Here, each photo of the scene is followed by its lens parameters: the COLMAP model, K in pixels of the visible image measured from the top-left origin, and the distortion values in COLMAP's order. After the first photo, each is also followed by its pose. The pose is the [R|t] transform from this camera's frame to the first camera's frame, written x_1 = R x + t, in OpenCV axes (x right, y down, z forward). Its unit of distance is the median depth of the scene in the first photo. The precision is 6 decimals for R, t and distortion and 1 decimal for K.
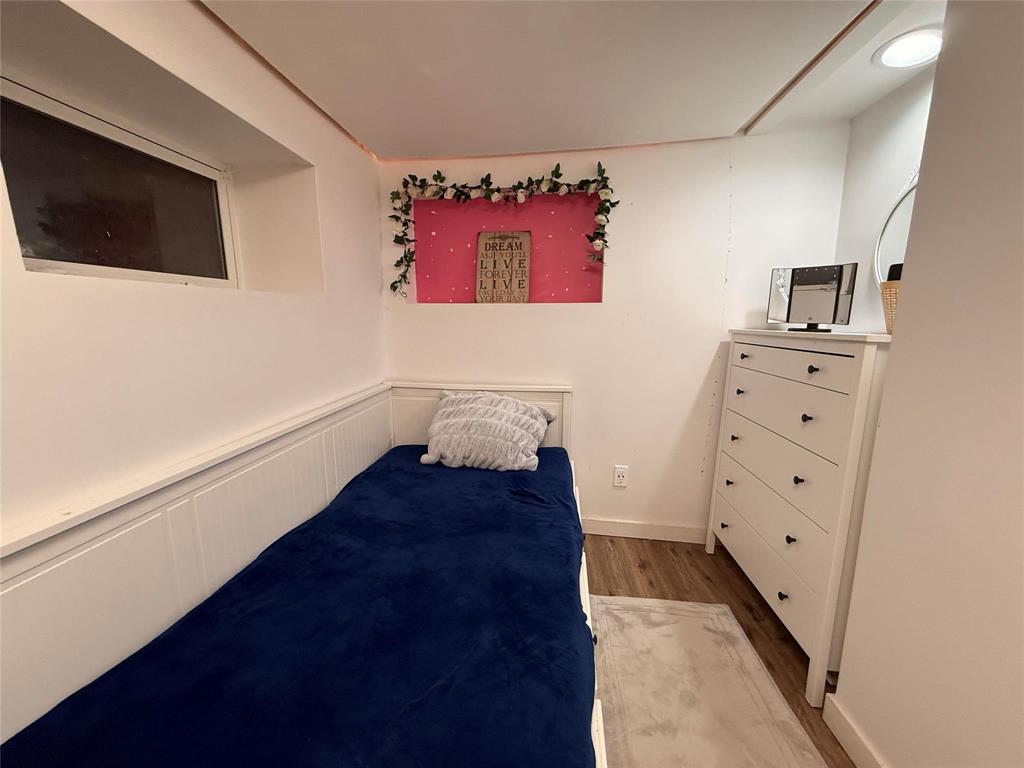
lens RADIAL K [[411.1, 0, 512.0], [0, 411.1, 384.0], [0, 0, 1]] dist [0.001244, 0.000003]
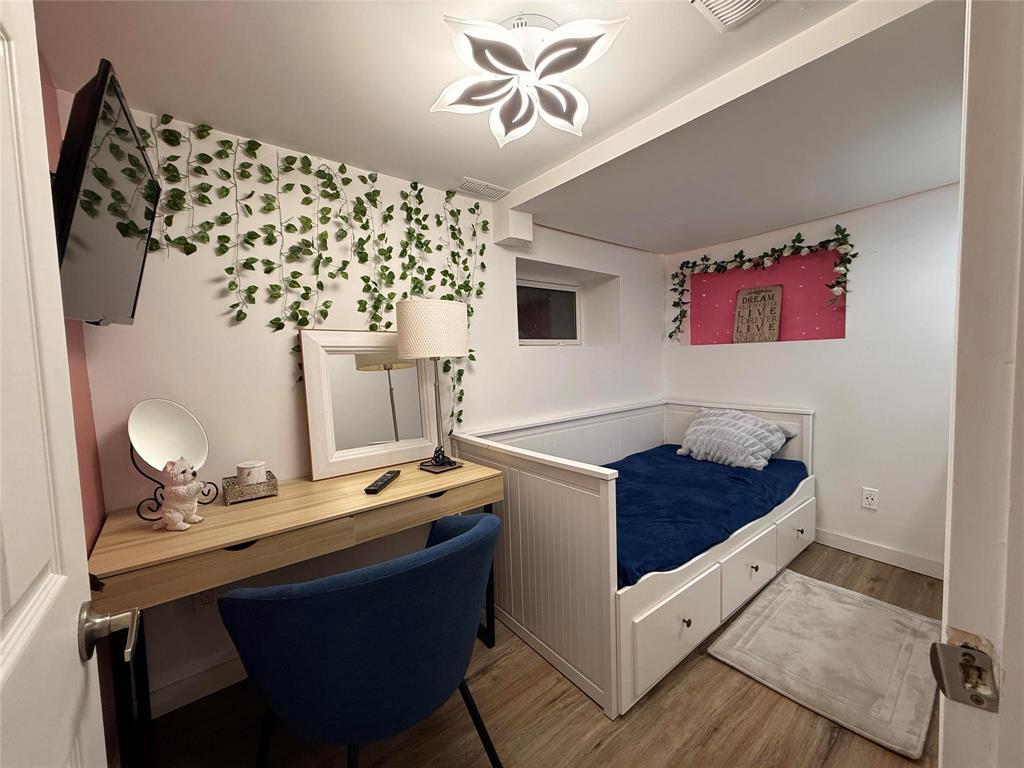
lens RADIAL K [[411.1, 0, 512.0], [0, 411.1, 384.0], [0, 0, 1]] dist [0.001244, 0.000003]
pose [[0.707113, 0.022223, -0.706751, 0.379913], [-0.085797, 0.994818, -0.054561, 0.071720], [0.701876, 0.099218, 0.705355, -0.456273]]
